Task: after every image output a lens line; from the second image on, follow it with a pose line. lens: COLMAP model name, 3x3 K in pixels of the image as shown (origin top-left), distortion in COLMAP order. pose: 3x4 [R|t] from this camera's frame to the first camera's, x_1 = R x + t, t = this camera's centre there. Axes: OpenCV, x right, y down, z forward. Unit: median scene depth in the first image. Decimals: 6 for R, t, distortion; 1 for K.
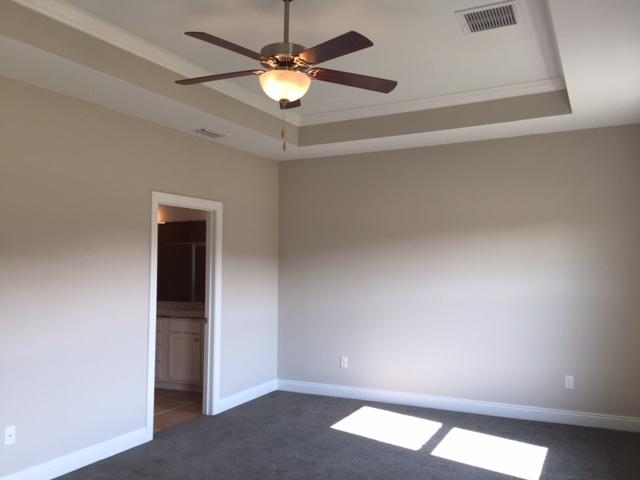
lens RADIAL K [[547.0, 0, 320.0], [0, 547.0, 240.0], [0, 0, 1]] dist [0.093977, -0.141664]
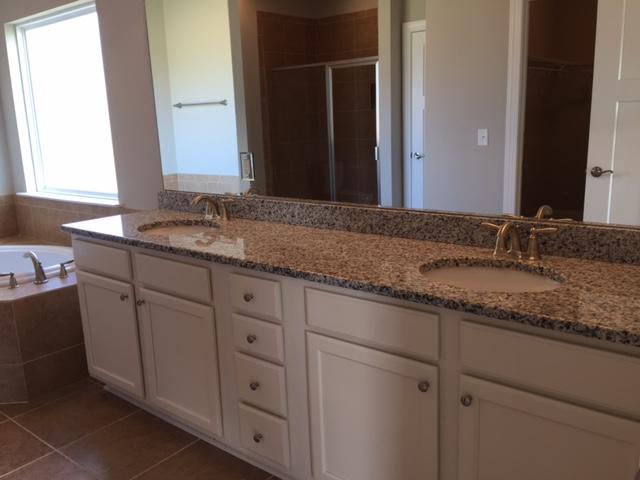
lens RADIAL K [[553.0, 0, 320.0], [0, 553.0, 240.0], [0, 0, 1]] dist [-0.041615, -0.010172]
pose [[0.979755, 0.016083, -0.199552, -0.213780], [0.036443, 0.965788, 0.256761, 0.053793], [0.196855, -0.258835, 0.945649, 0.751563]]
